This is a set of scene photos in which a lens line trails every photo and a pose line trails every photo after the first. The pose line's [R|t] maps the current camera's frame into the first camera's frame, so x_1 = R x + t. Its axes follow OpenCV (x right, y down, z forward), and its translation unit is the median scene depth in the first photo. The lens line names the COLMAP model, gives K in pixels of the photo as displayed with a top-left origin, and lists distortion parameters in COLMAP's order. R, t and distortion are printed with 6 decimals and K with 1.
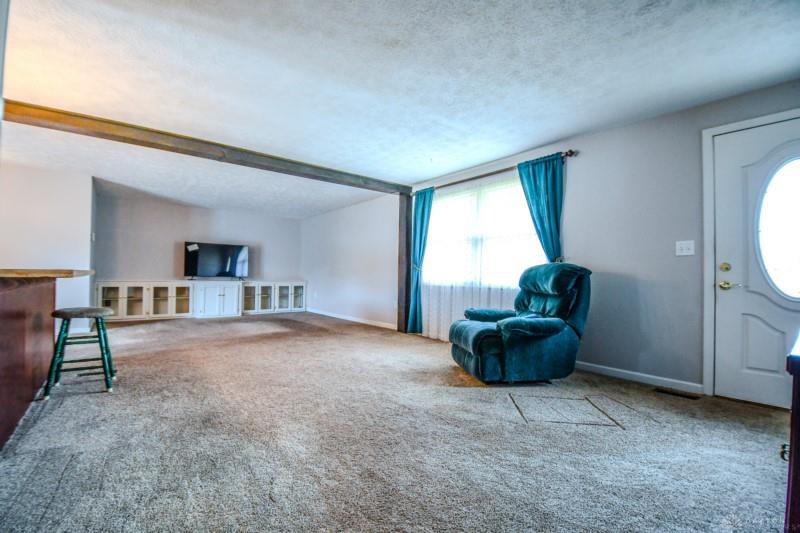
lens RADIAL K [[346.3, 0, 389.4], [0, 346.3, 270.2], [0, 0, 1]] dist [-0.028216, -0.000346]
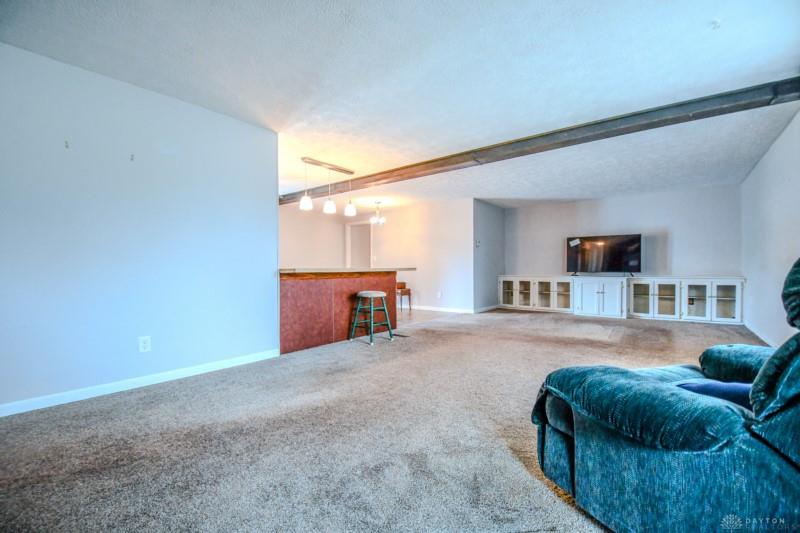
lens RADIAL K [[346.3, 0, 389.4], [0, 346.3, 270.2], [0, 0, 1]] dist [-0.028216, -0.000346]
pose [[0.228207, -0.012054, -0.973538, 0.265808], [0.019156, 0.999785, -0.007888, 0.010564], [0.973424, -0.016849, 0.228389, 0.257966]]
